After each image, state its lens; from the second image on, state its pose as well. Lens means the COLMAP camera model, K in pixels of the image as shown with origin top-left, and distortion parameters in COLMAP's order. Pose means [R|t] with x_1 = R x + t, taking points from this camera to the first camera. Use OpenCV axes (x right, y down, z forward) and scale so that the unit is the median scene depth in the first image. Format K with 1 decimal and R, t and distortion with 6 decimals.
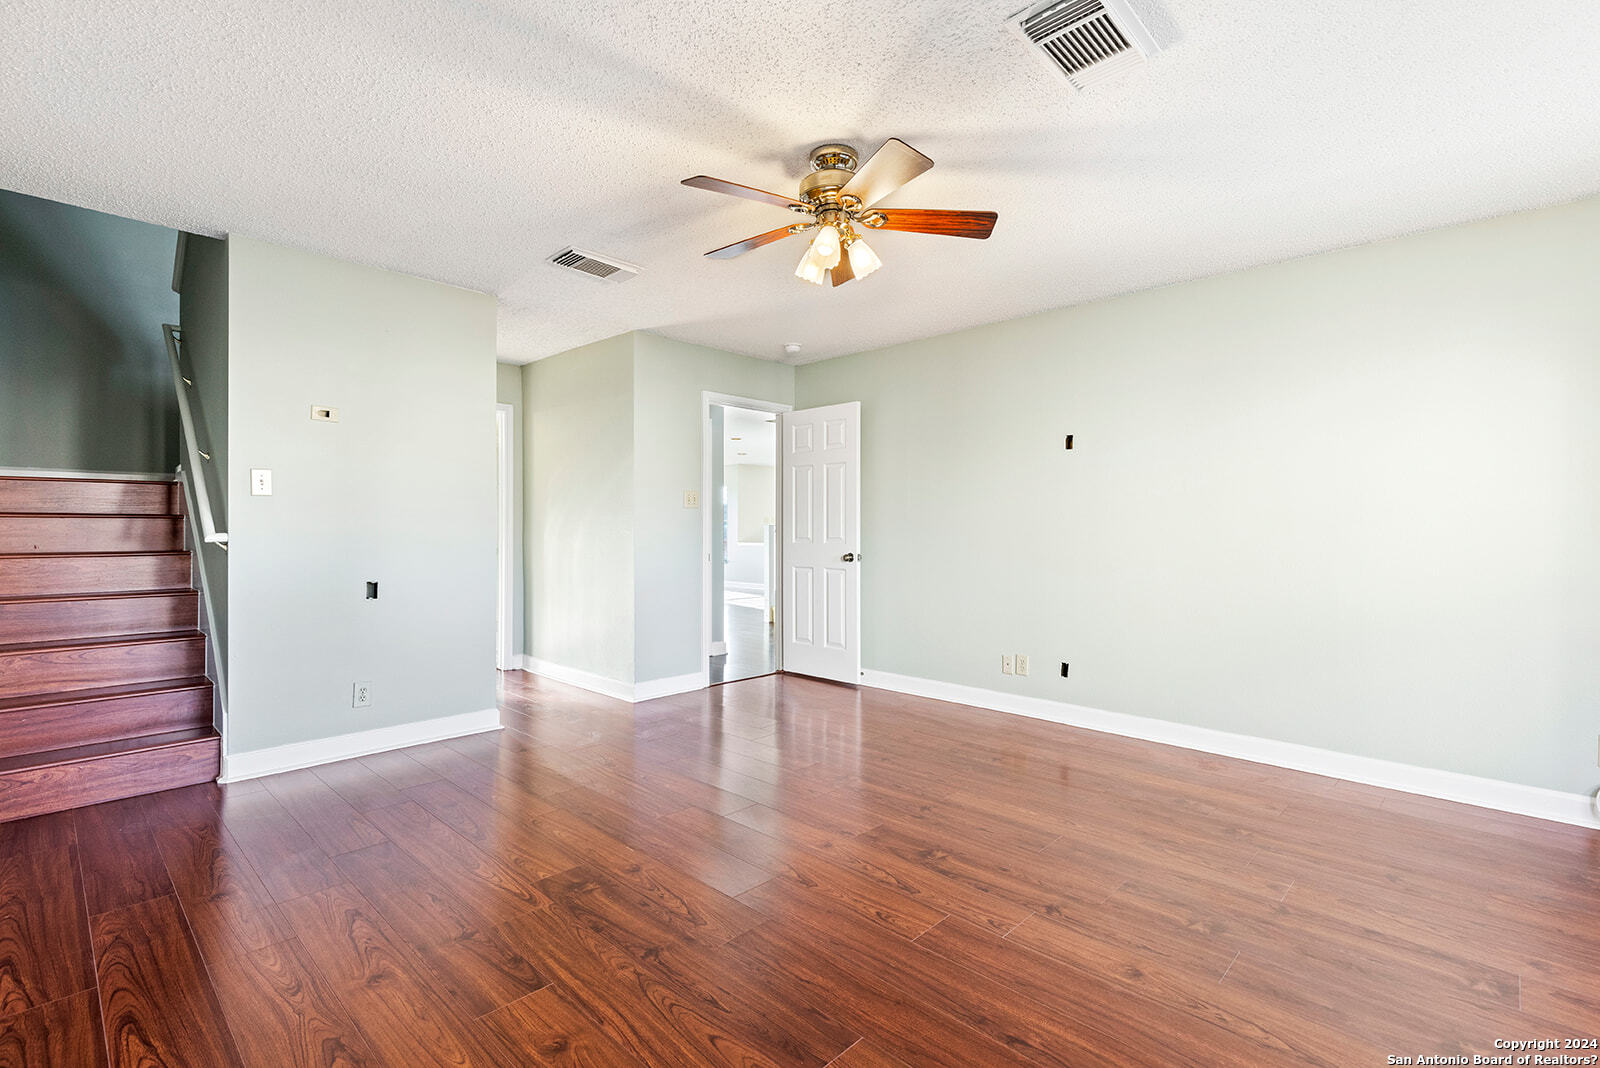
lens RADIAL K [[730.0, 0, 801.4], [0, 730.0, 529.7], [0, 0, 1]] dist [0.004333, -0.000391]
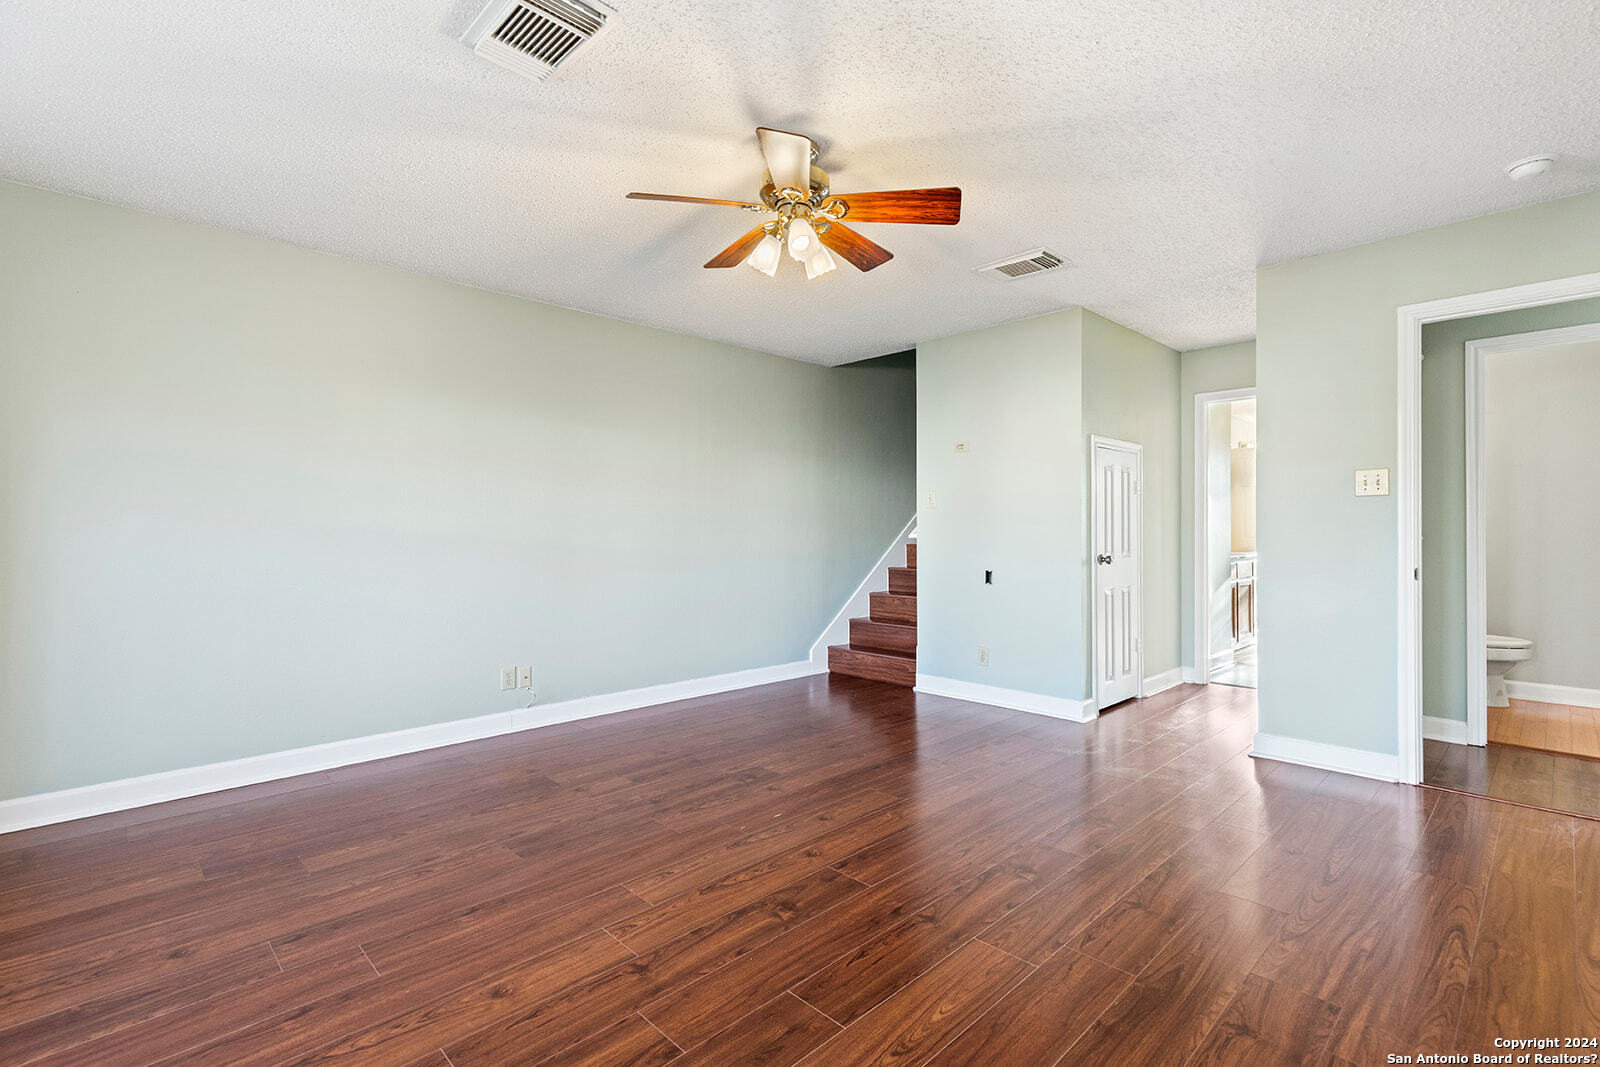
lens RADIAL K [[730.0, 0, 812.0], [0, 730.0, 529.7], [0, 0, 1]] dist [0.004333, -0.000391]
pose [[-0.018051, -0.004506, -0.999827, 1.031951], [0.001625, 0.999988, -0.004536, 0.006988], [0.999836, -0.001707, -0.018043, 1.049543]]
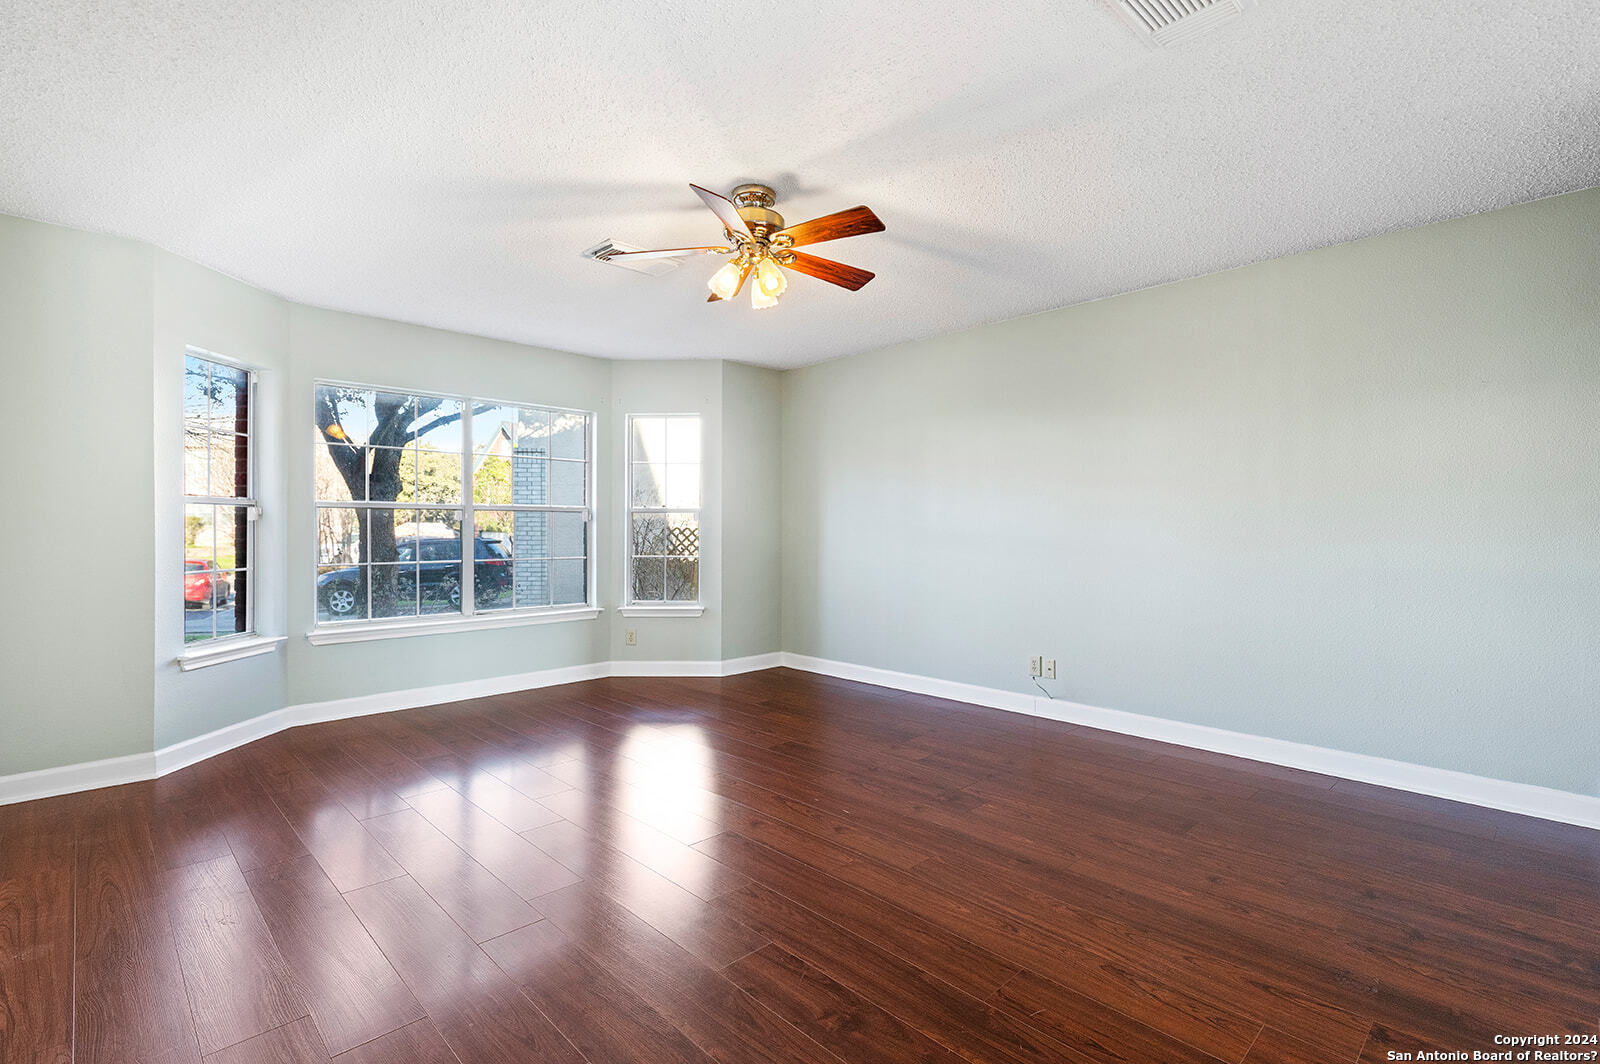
lens RADIAL K [[730.0, 0, 805.3], [0, 730.0, 531.9], [0, 0, 1]] dist [0.004333, -0.000391]
pose [[-0.999776, -0.002866, 0.020949, -0.058638], [-0.002794, 0.999990, 0.003495, -0.000161], [-0.020959, 0.003436, -0.999774, 2.126546]]
